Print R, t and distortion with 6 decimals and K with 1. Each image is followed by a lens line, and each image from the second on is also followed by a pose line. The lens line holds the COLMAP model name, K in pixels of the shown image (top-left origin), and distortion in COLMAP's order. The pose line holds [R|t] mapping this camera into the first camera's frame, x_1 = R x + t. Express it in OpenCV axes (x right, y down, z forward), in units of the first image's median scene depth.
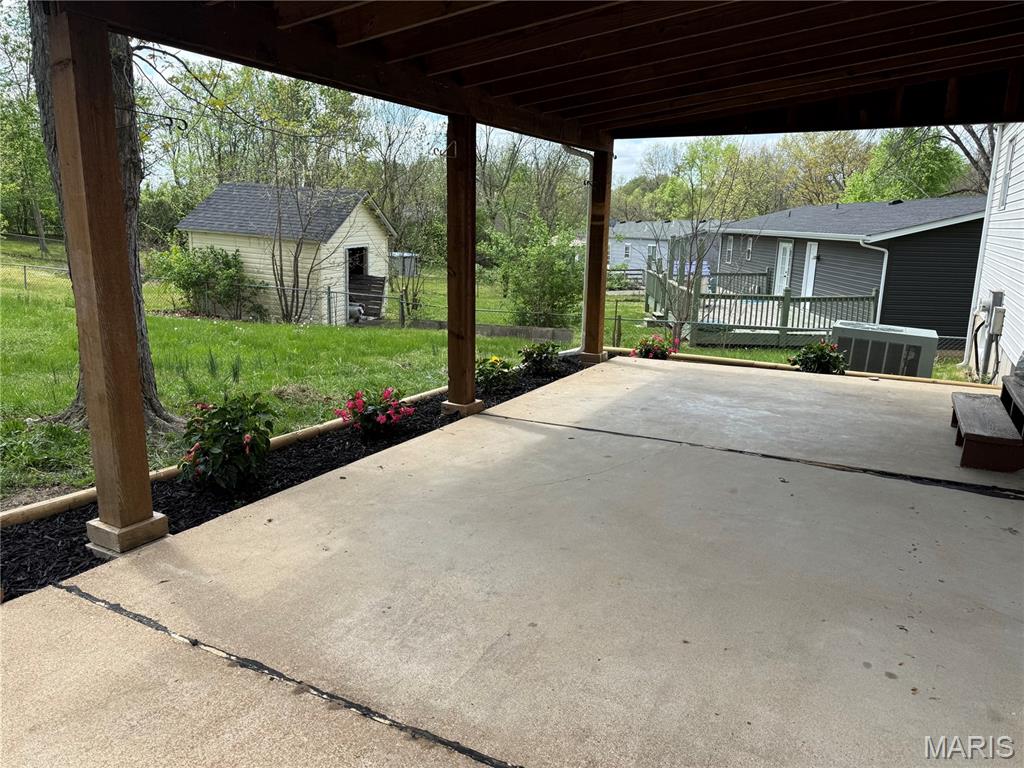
lens RADIAL K [[717.1, 0, 518.9], [0, 717.1, 385.3], [0, 0, 1]] dist [0.120642, -0.202753]
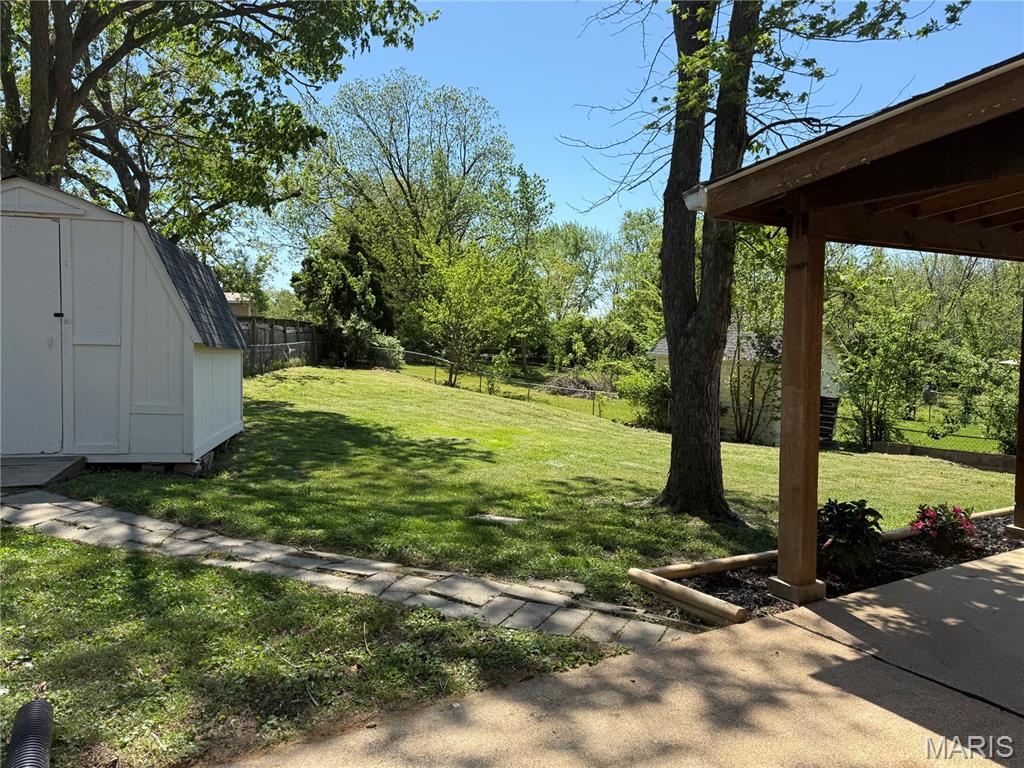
lens RADIAL K [[717.1, 0, 518.9], [0, 717.1, 385.3], [0, 0, 1]] dist [0.120642, -0.202753]
pose [[0.872576, 0.020724, -0.488039, -0.092122], [-0.098876, 0.985911, -0.134918, 0.016569], [0.478367, 0.165982, 0.862331, -0.128753]]
